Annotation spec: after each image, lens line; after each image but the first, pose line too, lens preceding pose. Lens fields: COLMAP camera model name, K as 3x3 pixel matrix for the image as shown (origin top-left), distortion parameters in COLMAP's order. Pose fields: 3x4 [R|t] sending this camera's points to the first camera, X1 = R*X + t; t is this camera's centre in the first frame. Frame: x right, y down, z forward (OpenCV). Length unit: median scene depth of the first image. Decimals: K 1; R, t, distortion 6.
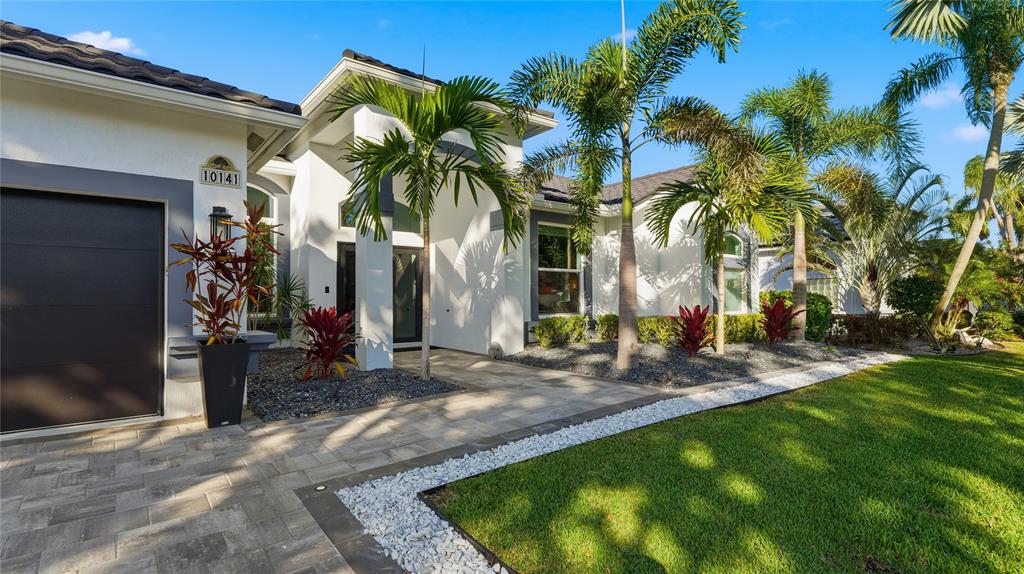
lens RADIAL K [[504.3, 0, 512.0], [0, 504.3, 287.0], [0, 0, 1]] dist [0.002121, 0.000039]
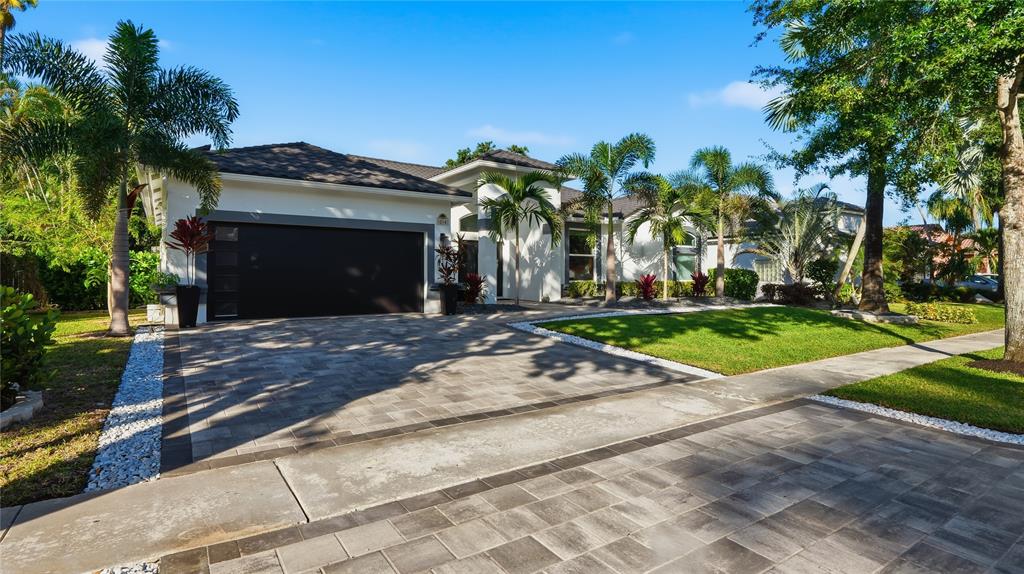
lens RADIAL K [[504.3, 0, 512.0], [0, 504.3, 287.0], [0, 0, 1]] dist [0.002121, 0.000039]
pose [[0.997141, 0.003253, -0.075491, -0.015641], [-0.000381, 0.999277, 0.038027, 0.009102], [0.075560, -0.037890, 0.996421, -0.881356]]
